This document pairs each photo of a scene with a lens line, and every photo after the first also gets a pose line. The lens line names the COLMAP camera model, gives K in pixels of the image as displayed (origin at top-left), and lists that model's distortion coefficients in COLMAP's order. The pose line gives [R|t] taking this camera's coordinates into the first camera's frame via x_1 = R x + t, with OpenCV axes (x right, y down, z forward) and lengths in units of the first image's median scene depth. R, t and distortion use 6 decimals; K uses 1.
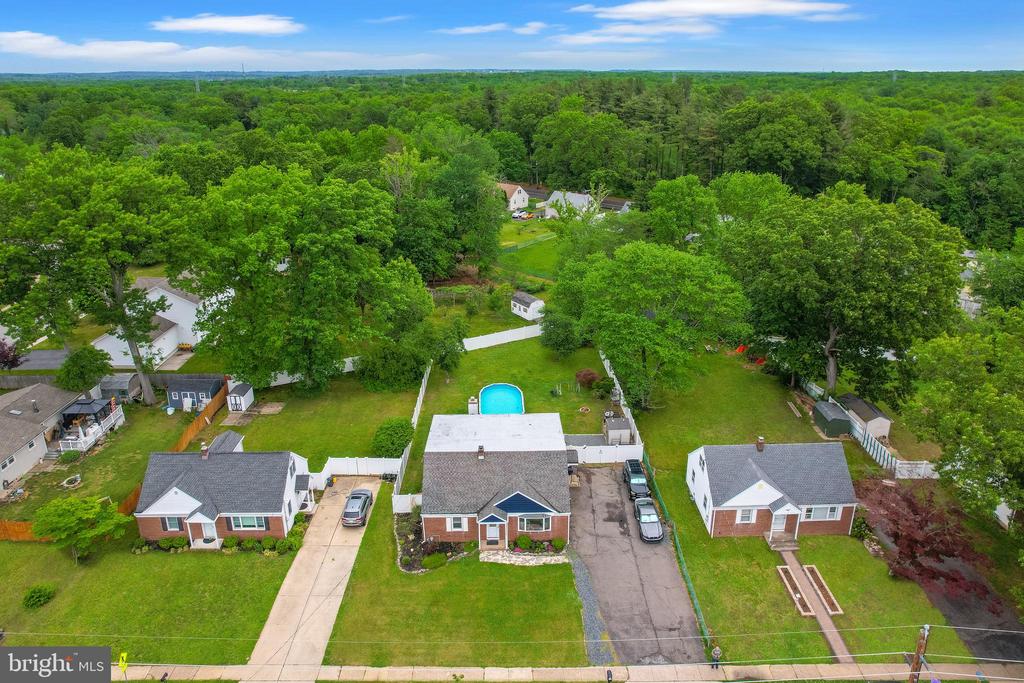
lens RADIAL K [[677.1, 0, 514.1], [0, 677.1, 279.0], [0, 0, 1]] dist [-0.028407, 0.003681]
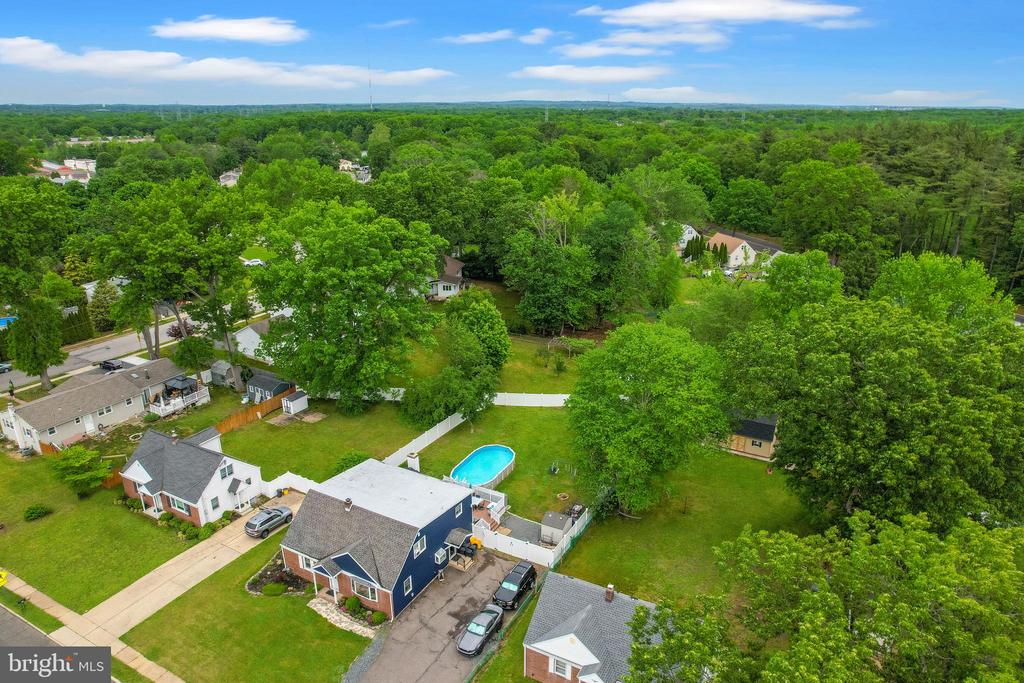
lens RADIAL K [[675.9, 0, 515.9], [0, 675.9, 338.6], [0, 0, 1]] dist [-0.080163, 0.090098]
pose [[0.869196, 0.170126, -0.464279, 0.566739], [-0.152257, 0.985412, 0.076038, -0.098172], [0.470442, 0.004598, 0.882419, 0.223641]]
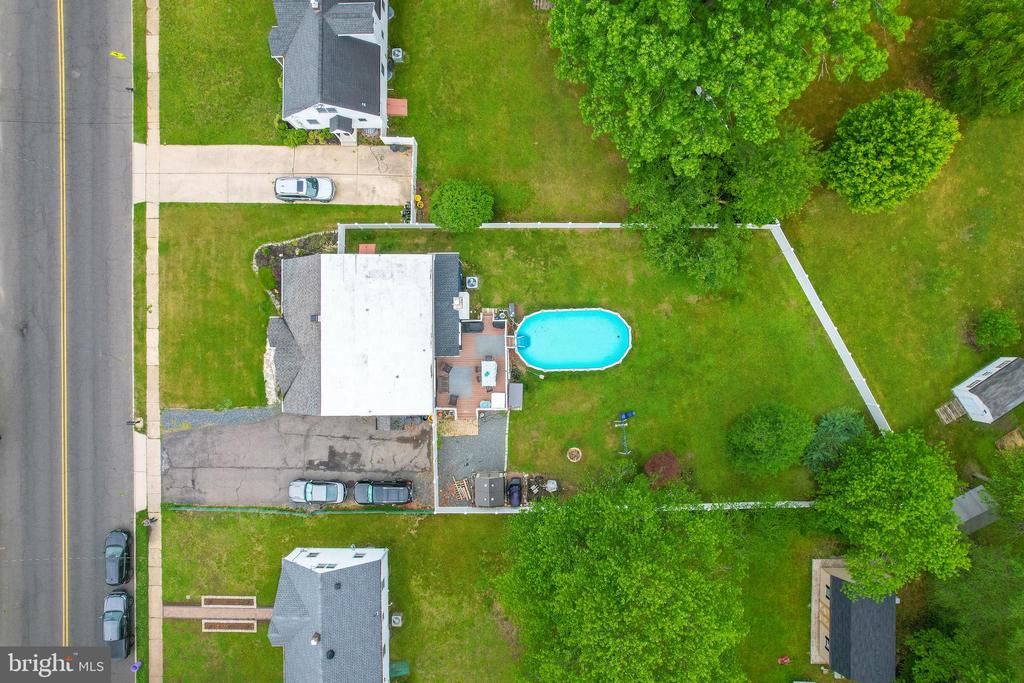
lens RADIAL K [[675.9, 0, 515.9], [0, 675.9, 338.6], [0, 0, 1]] dist [-0.080163, 0.090098]
pose [[-0.011848, 0.999930, -0.000337, -0.024375], [-0.284927, -0.003053, 0.958544, -0.628242], [0.958476, 0.011453, 0.284944, 0.960310]]
